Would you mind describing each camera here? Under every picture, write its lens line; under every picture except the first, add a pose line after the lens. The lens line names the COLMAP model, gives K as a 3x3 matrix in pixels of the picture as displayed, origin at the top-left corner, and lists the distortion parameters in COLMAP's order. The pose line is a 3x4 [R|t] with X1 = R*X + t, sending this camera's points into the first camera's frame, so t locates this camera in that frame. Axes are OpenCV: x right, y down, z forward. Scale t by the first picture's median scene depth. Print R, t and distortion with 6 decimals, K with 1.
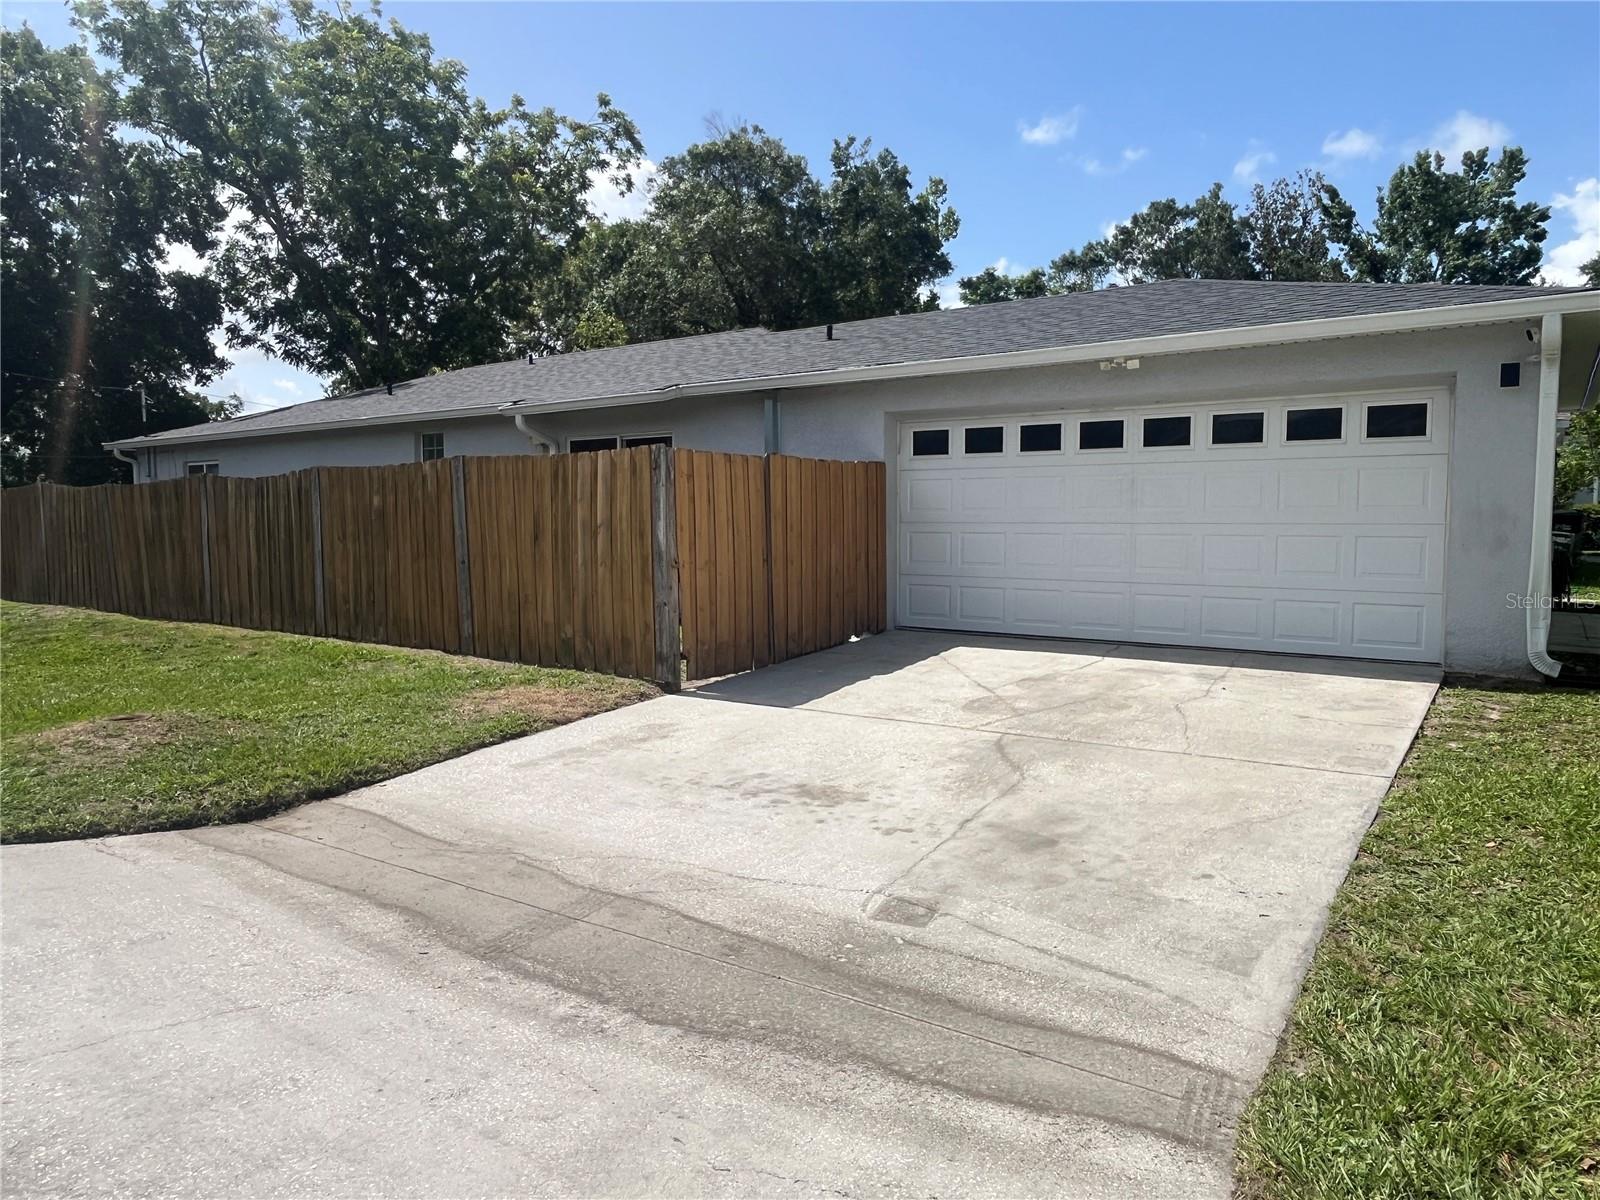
lens RADIAL K [[1045.0, 0, 804.6], [0, 1045.0, 593.4], [0, 0, 1]] dist [-0.017616, 0.016310]
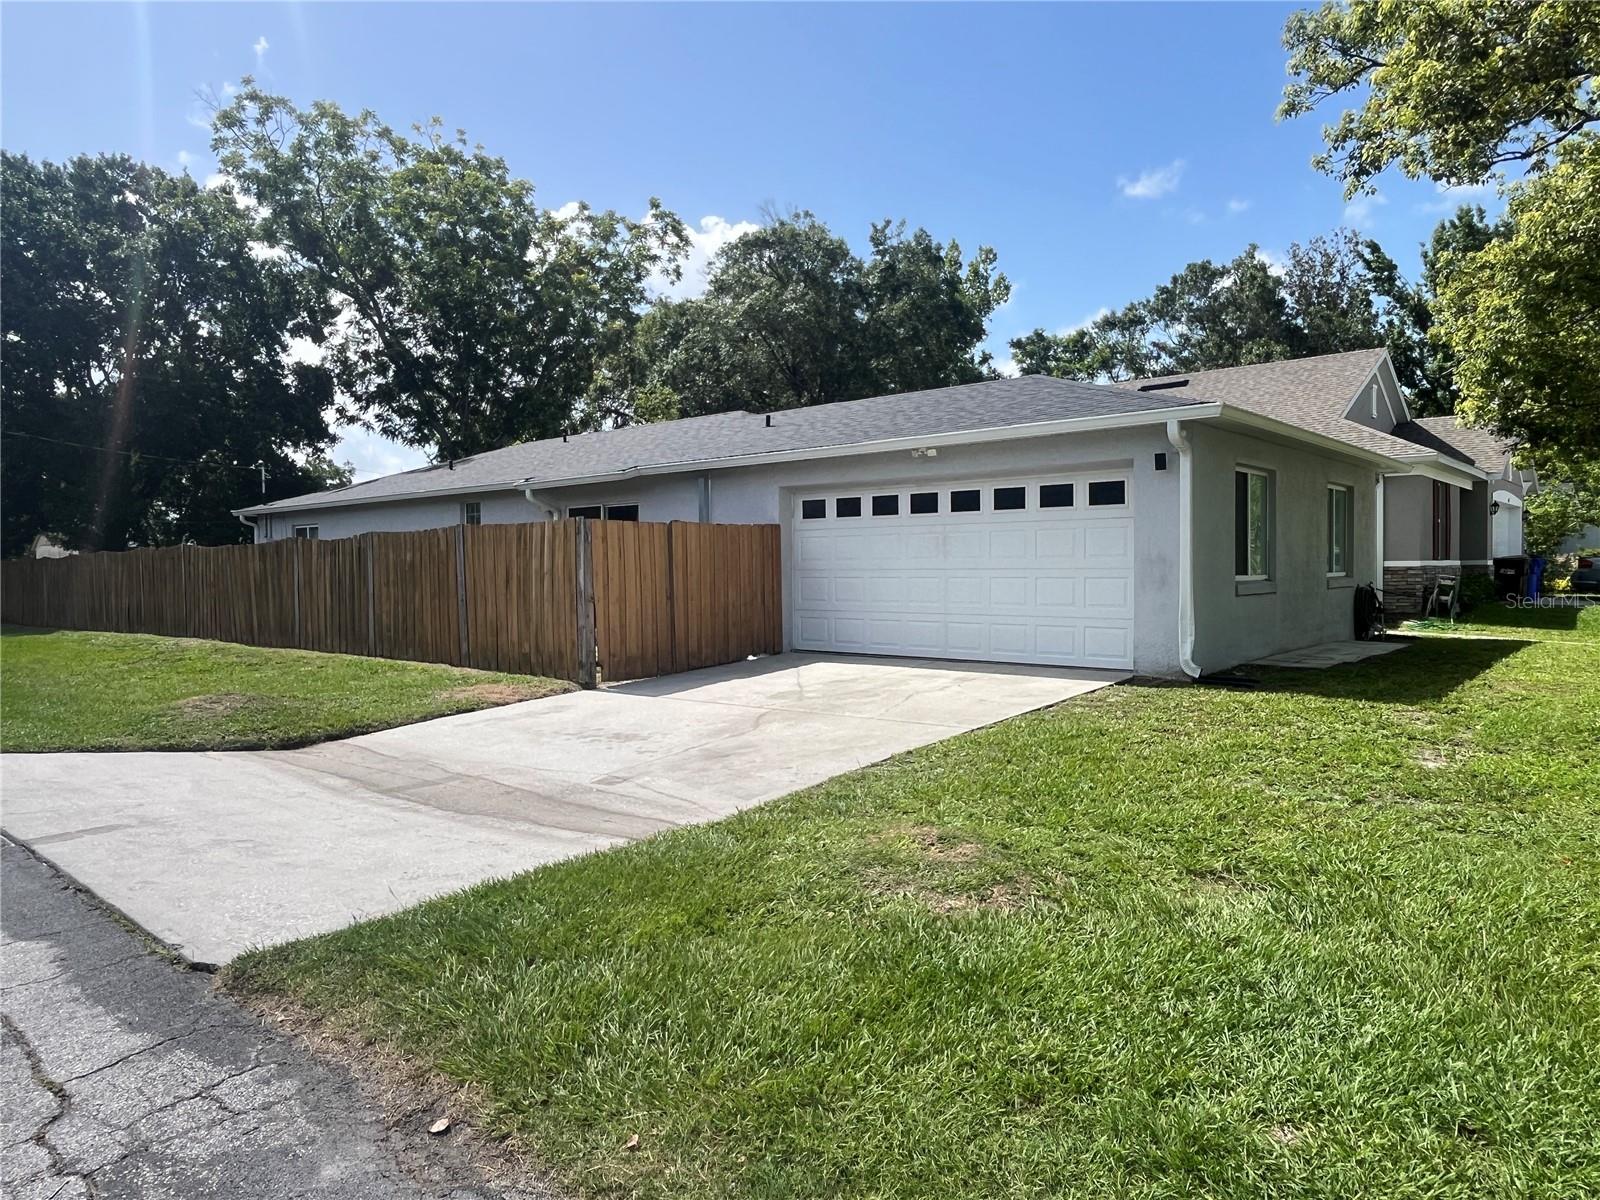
lens RADIAL K [[1045.0, 0, 796.7], [0, 1045.0, 596.3], [0, 0, 1]] dist [-0.017616, 0.016310]
pose [[0.994758, -0.003712, -0.102193, 0.094975], [-0.000949, 0.998963, -0.045525, 0.010249], [0.102256, 0.045384, 0.993722, -0.124327]]
